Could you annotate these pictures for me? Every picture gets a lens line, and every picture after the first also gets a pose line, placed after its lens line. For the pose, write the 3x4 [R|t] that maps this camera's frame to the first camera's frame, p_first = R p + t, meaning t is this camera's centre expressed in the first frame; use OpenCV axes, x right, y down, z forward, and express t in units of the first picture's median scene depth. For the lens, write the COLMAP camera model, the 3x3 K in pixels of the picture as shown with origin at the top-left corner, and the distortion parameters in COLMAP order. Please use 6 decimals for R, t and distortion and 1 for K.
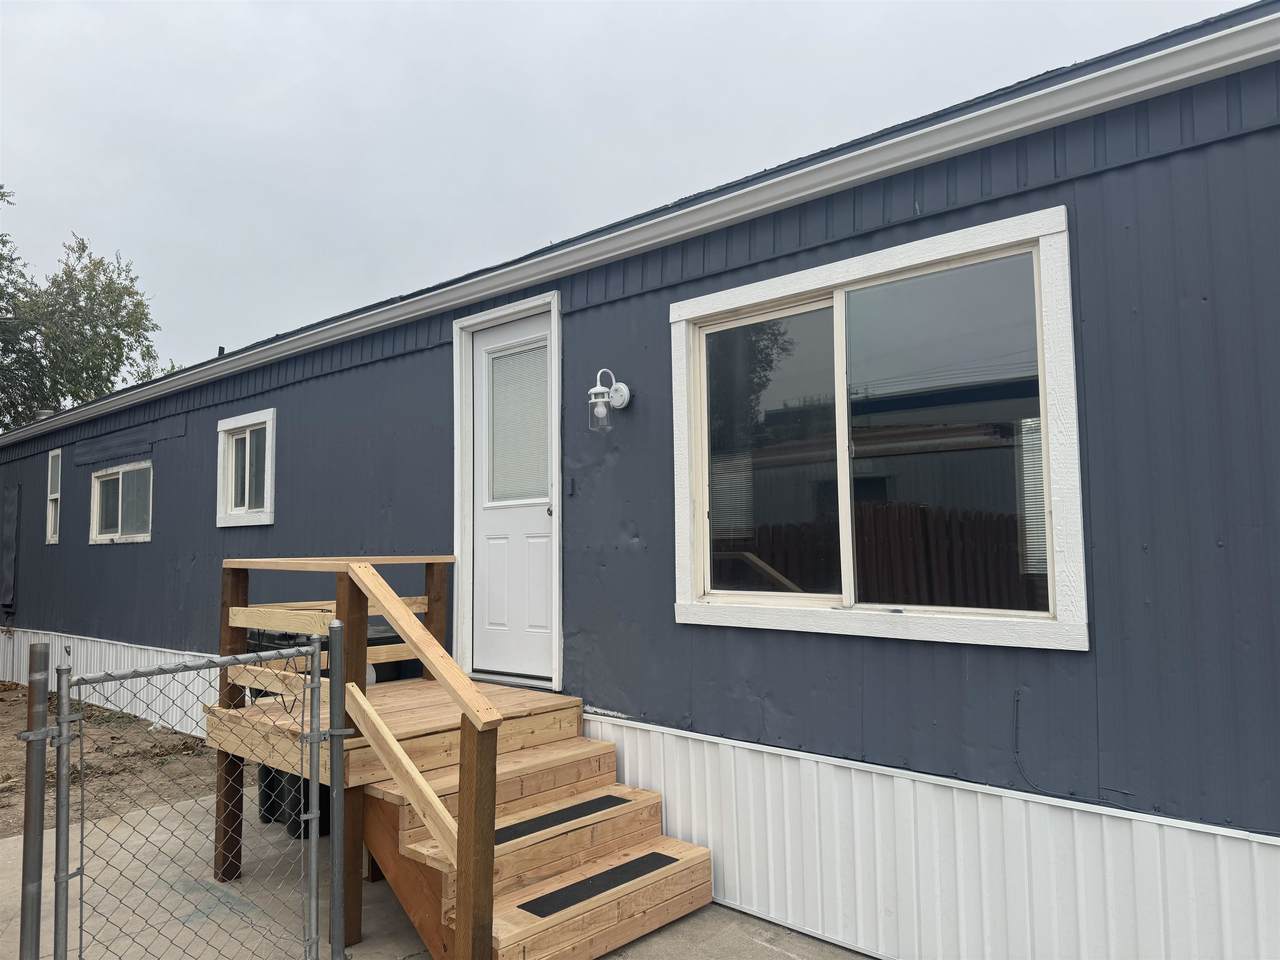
lens RADIAL K [[904.9, 0, 641.4], [0, 904.9, 499.0], [0, 0, 1]] dist [0.064276, -0.067784]
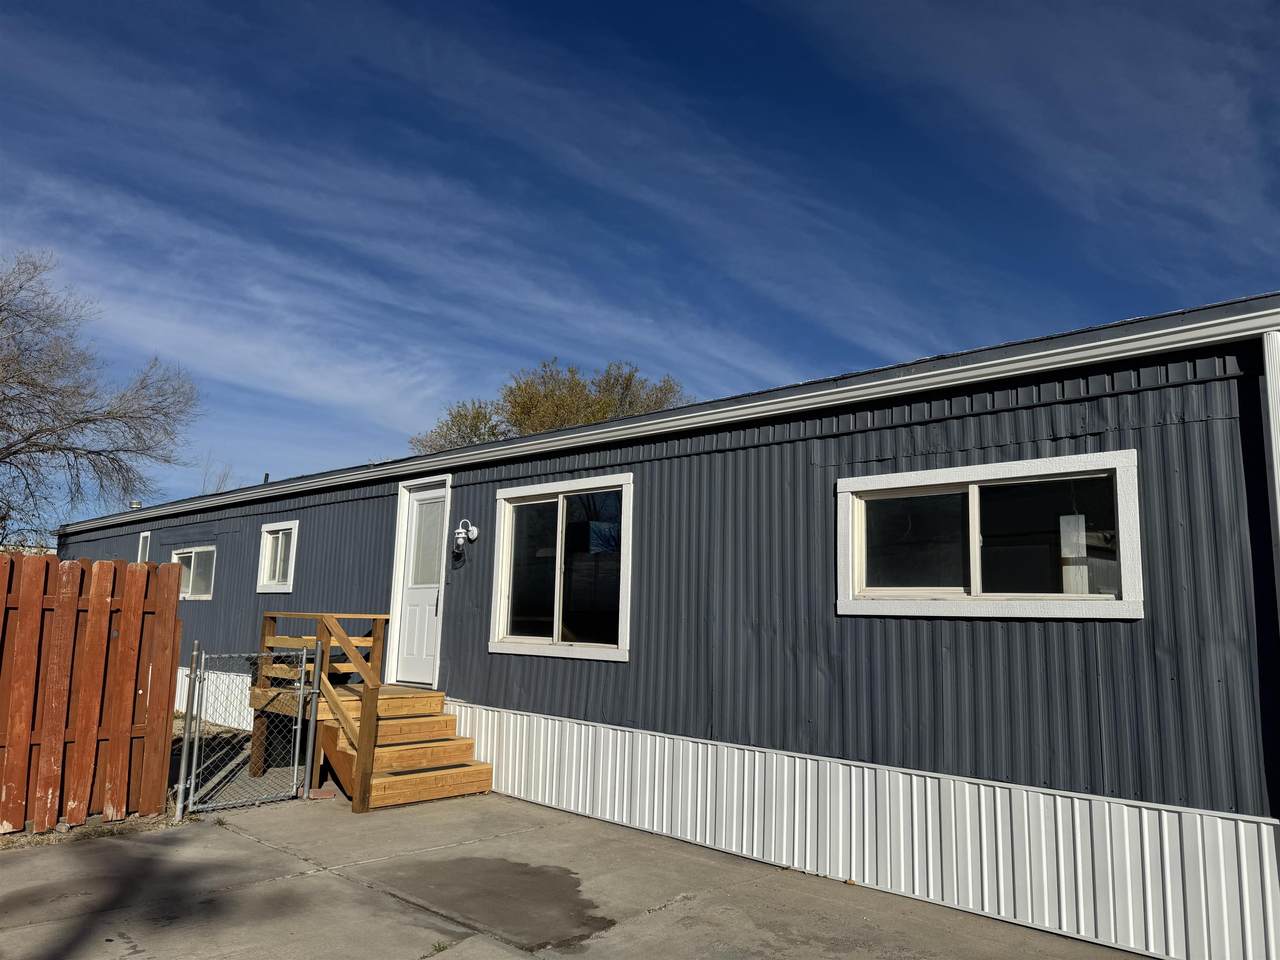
lens RADIAL K [[918.3, 0, 640.0], [0, 918.3, 480.0], [0, 0, 1]] dist [0.032174, -0.036828]
pose [[0.998946, 0.032563, -0.032362, 0.374887], [-0.035636, 0.994407, -0.099420, -0.043180], [0.028944, 0.100468, 0.994519, -0.907670]]
